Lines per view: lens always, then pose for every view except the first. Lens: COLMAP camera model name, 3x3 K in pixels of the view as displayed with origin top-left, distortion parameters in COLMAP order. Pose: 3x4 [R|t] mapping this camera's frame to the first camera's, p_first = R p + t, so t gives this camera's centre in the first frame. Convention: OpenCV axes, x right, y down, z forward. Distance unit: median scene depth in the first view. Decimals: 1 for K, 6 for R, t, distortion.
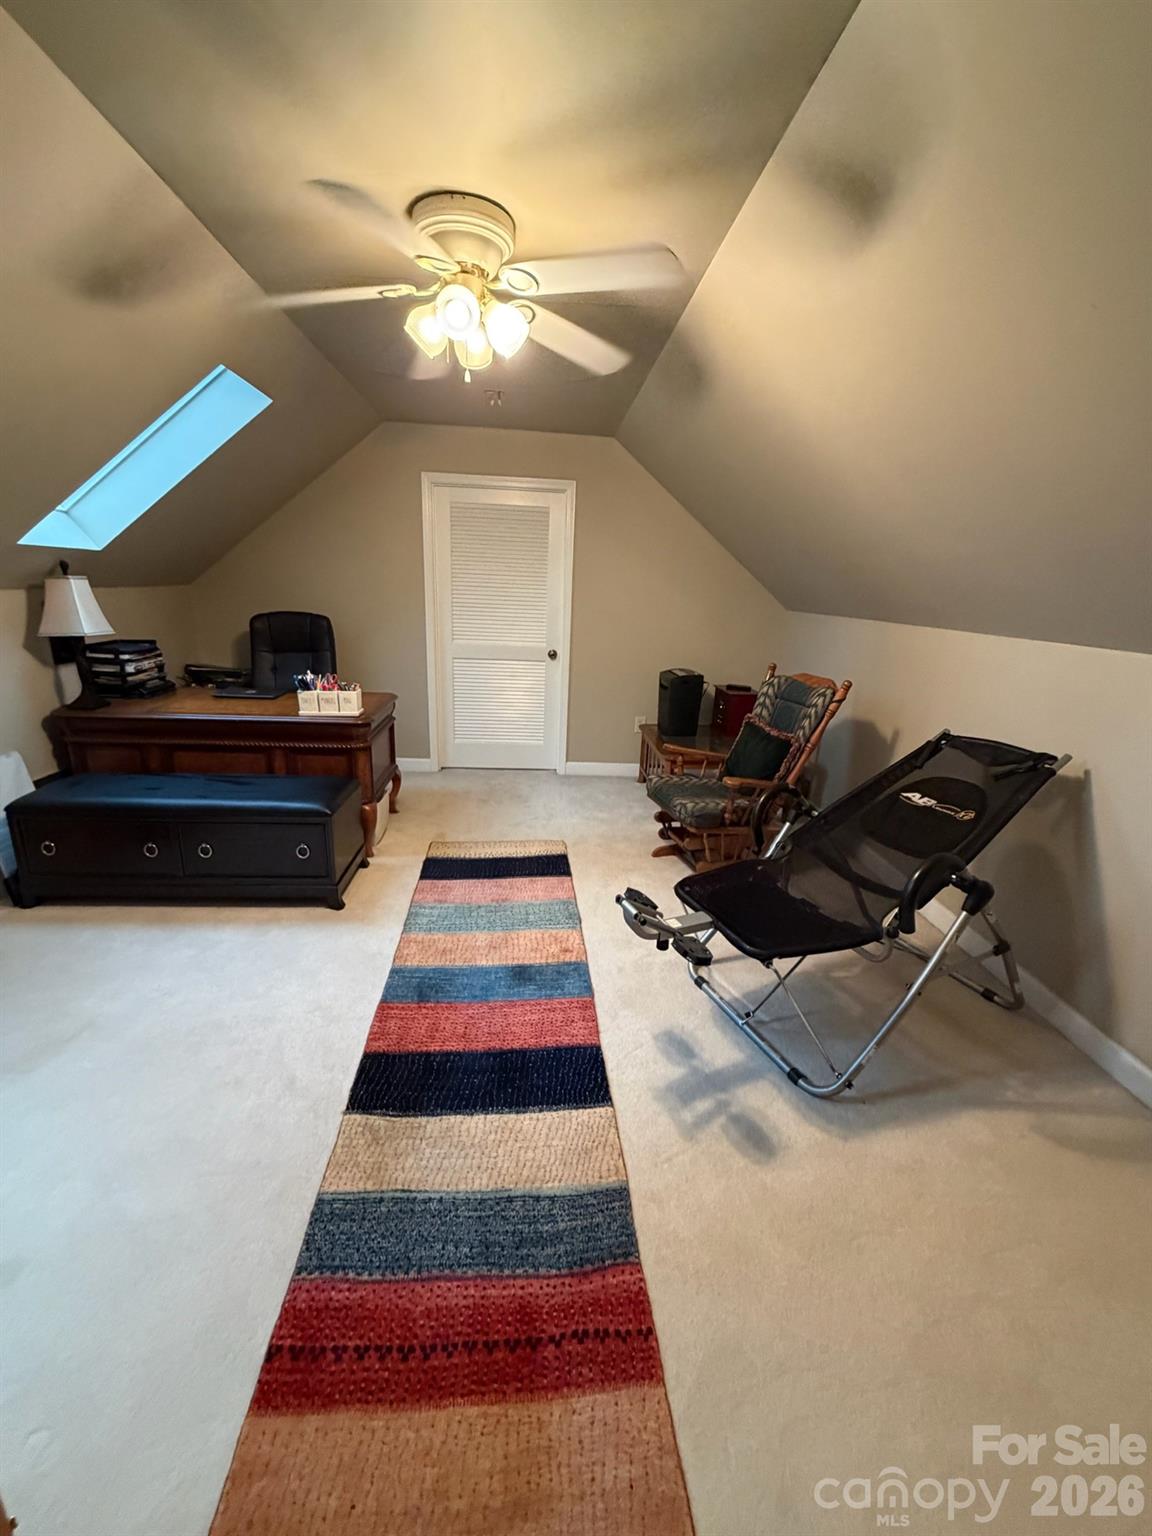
lens RADIAL K [[612.4, 0, 573.8], [0, 612.4, 760.8], [0, 0, 1]] dist [0.001263, 0.000101]
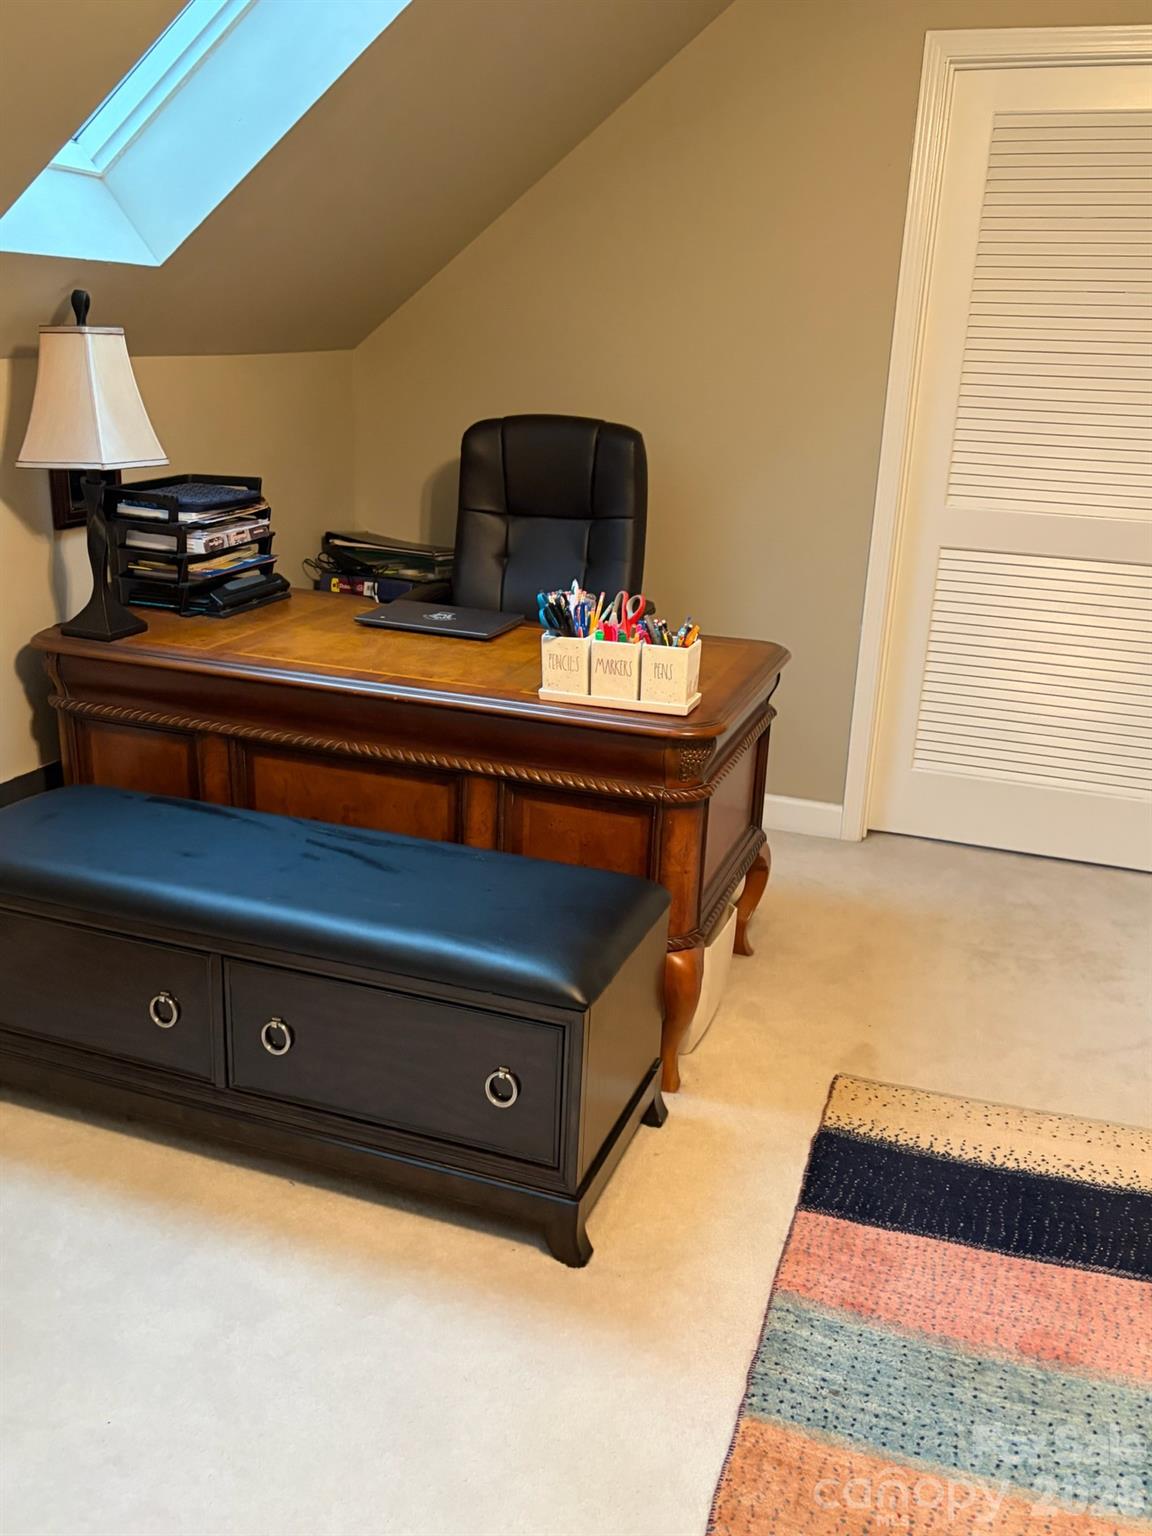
lens RADIAL K [[1337.1, 0, 577.5], [0, 1337.1, 770.7], [0, 0, 1]] dist [0.036773, -0.038525]
pose [[0.914682, 0.120787, -0.385704, -0.100012], [-0.112643, 0.992672, 0.043739, -0.066477], [0.388161, 0.003439, 0.921585, 0.242654]]
